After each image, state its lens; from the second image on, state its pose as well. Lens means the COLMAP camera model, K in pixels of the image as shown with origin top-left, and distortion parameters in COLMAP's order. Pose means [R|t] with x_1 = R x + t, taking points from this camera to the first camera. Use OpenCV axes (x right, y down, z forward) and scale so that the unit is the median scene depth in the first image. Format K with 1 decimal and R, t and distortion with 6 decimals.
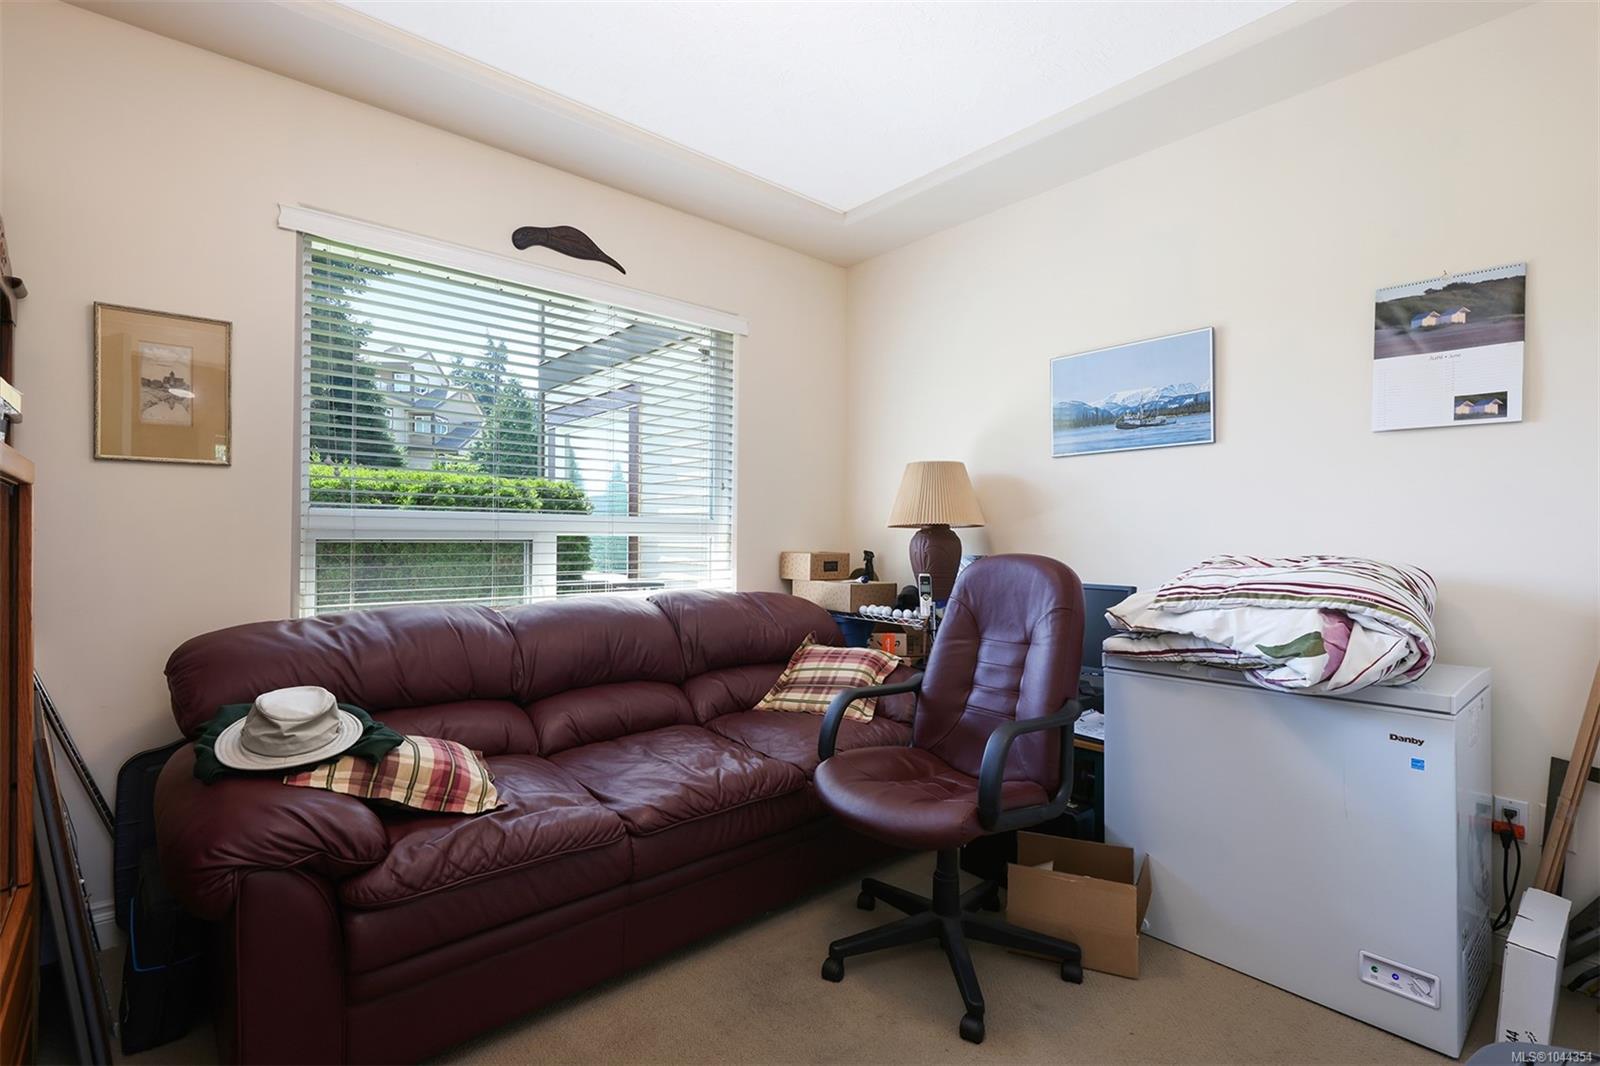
lens RADIAL K [[734.1, 0, 800.0], [0, 734.1, 533.0], [0, 0, 1]] dist [-0.000573, 0.000013]
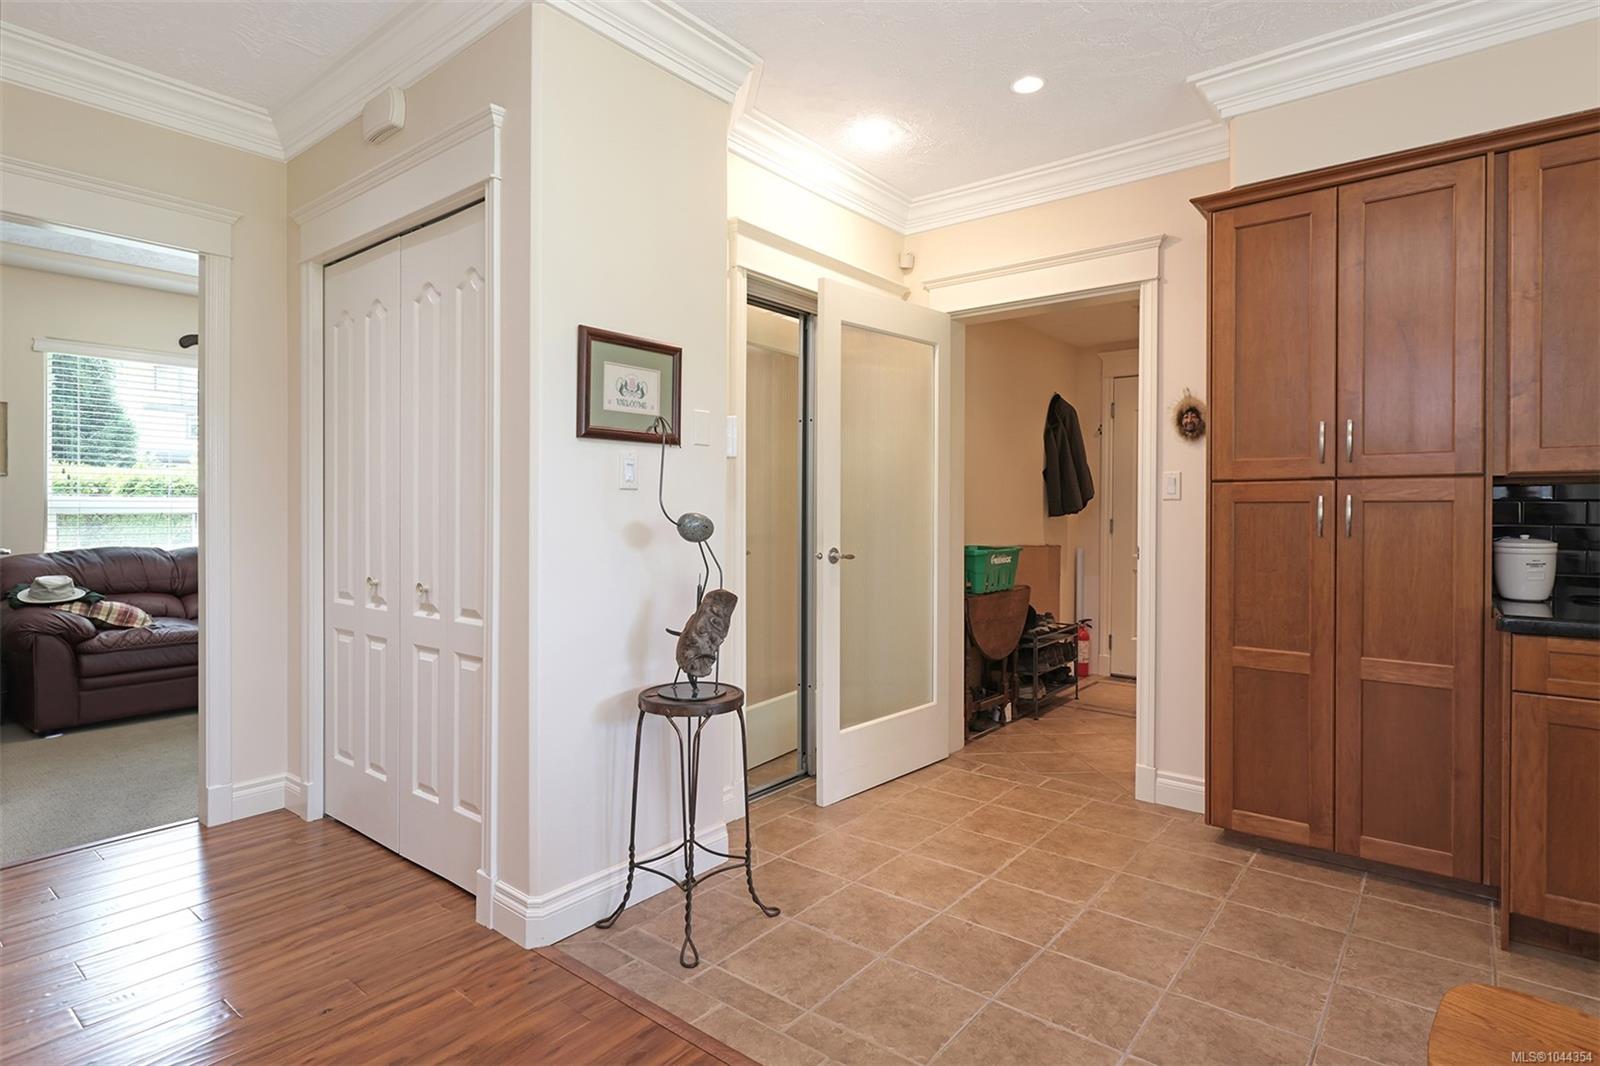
lens RADIAL K [[829.0, 0, 798.2], [0, 829.0, 513.5], [0, 0, 1]] dist [0.001361, -0.000216]
pose [[0.986043, -0.004913, 0.166417, 1.233112], [0.003861, 0.999970, 0.006646, 0.004405], [-0.166444, -0.005911, 0.986033, -2.030128]]
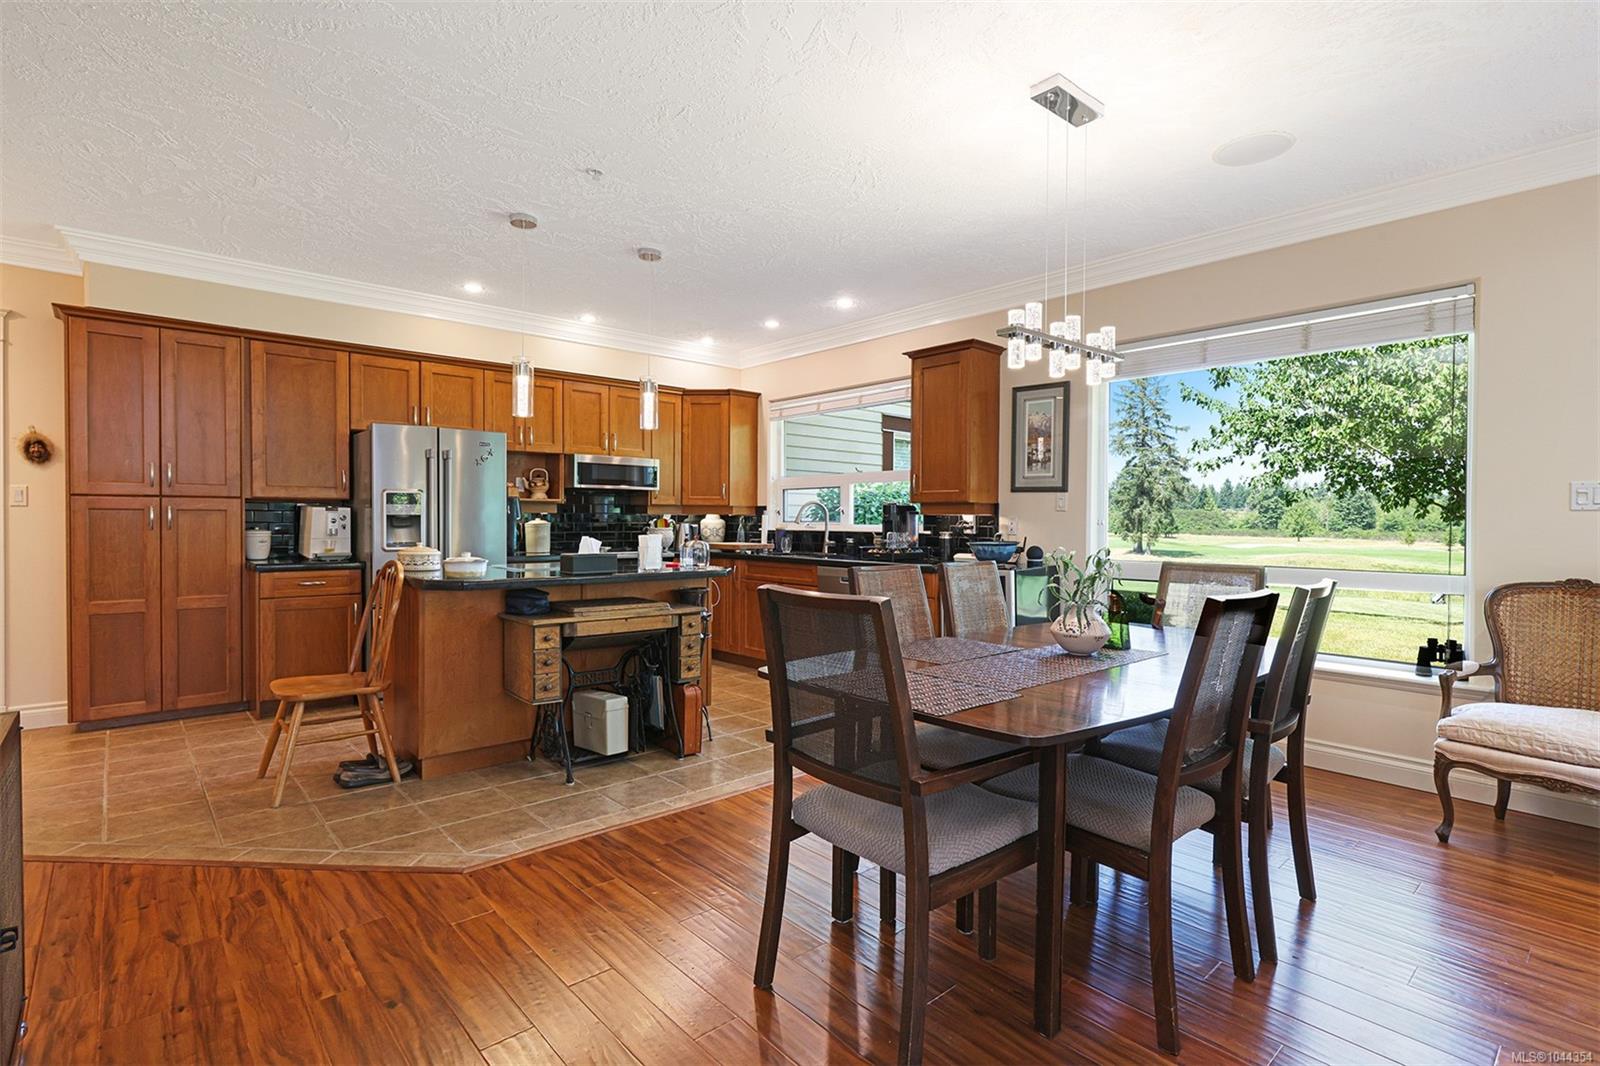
lens RADIAL K [[776.4, 0, 800.0], [0, 776.4, 533.0], [0, 0, 1]] dist [-0.000799, -0.000020]
pose [[-0.002806, -0.021267, 0.999770, -0.075276], [-0.006960, 0.999750, 0.021247, 0.004027], [-0.999972, -0.006899, -0.002953, -2.753621]]
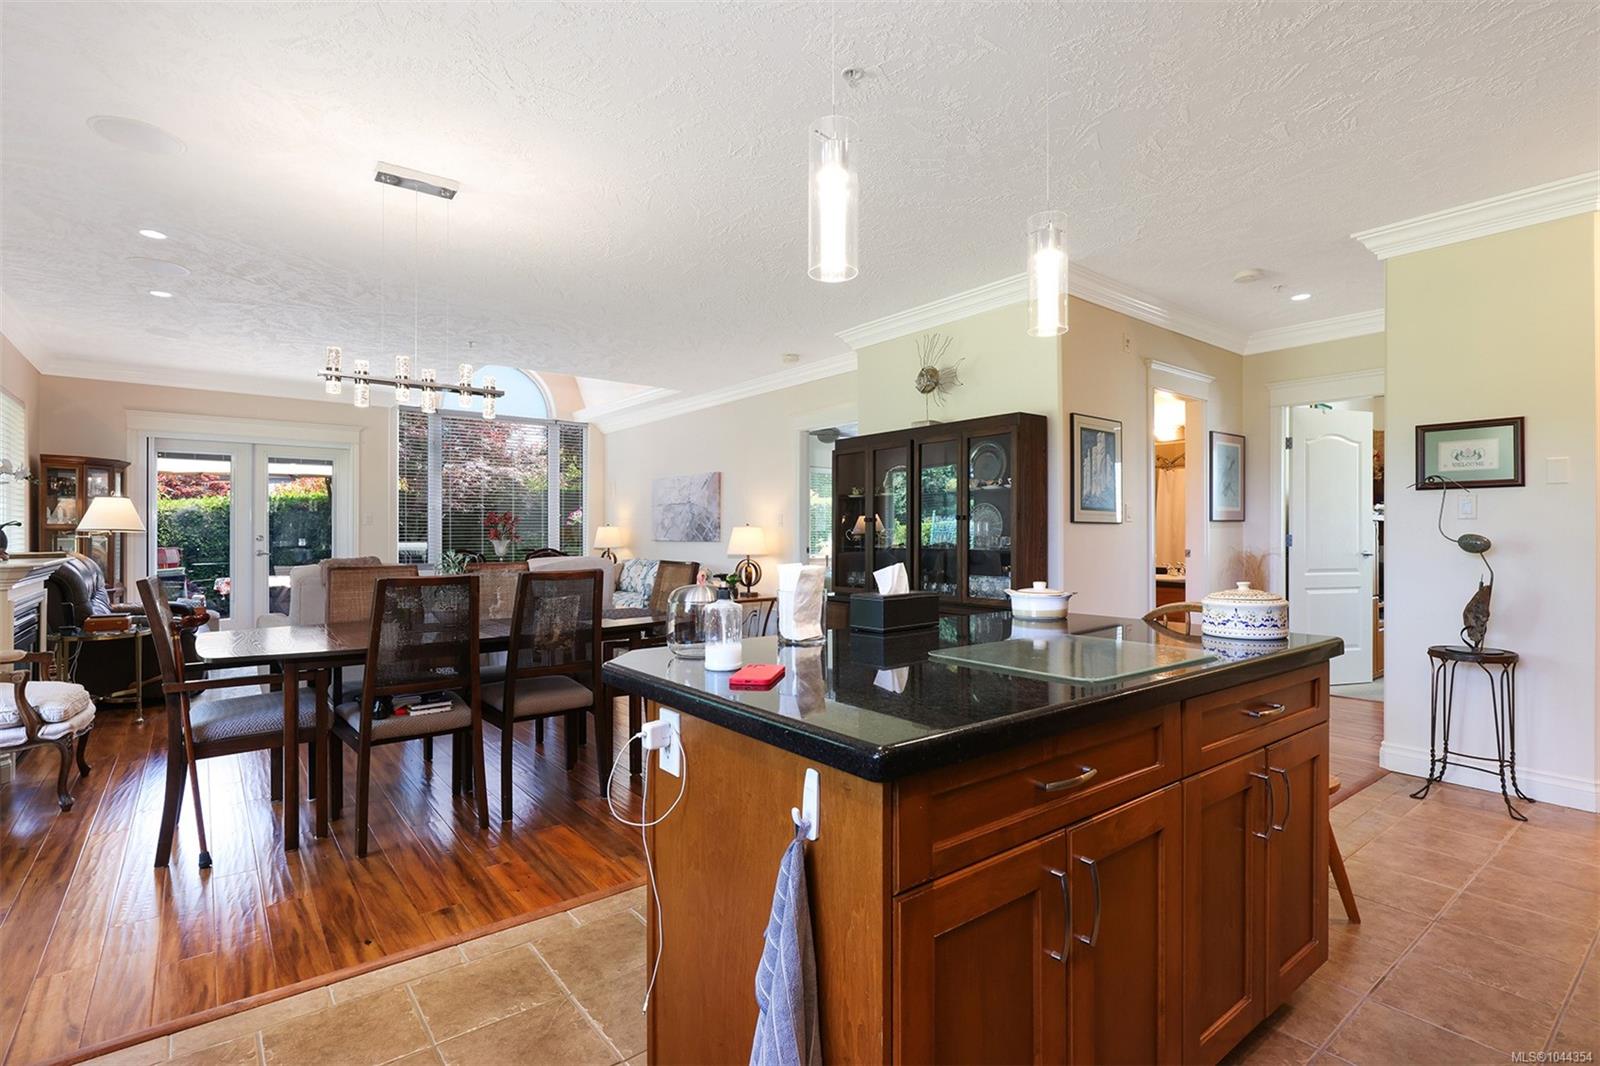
lens RADIAL K [[773.6, 0, 796.4], [0, 773.6, 521.6], [0, 0, 1]] dist [-0.000940, -0.000223]
pose [[-0.064842, -0.013079, -0.997810, 3.409696], [0.001211, 0.999912, -0.013185, 0.004115], [0.997895, -0.002063, -0.064821, -2.249139]]
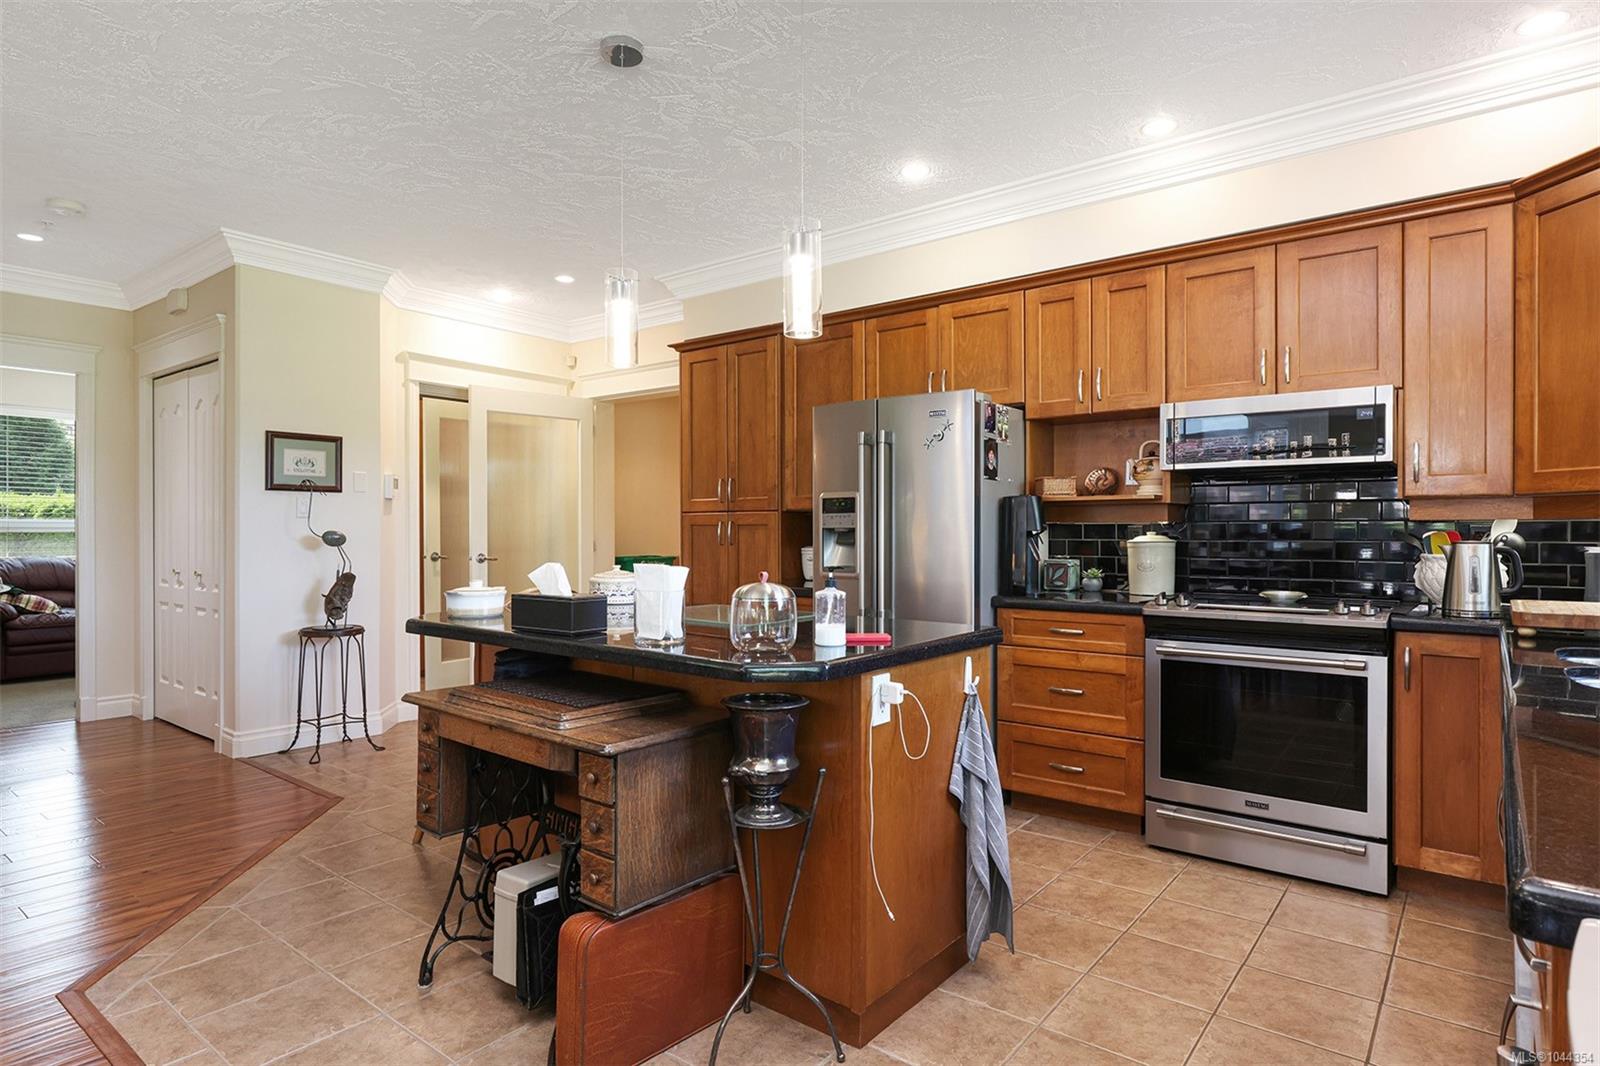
lens RADIAL K [[879.7, 0, 800.0], [0, 879.7, 533.0], [0, 0, 1]] dist [-0.000566, 0.000034]
pose [[0.984522, -0.003975, 0.175217, 2.243983], [0.003124, 0.999982, 0.005134, 0.010222], [-0.175234, -0.004508, 0.984516, -3.573806]]
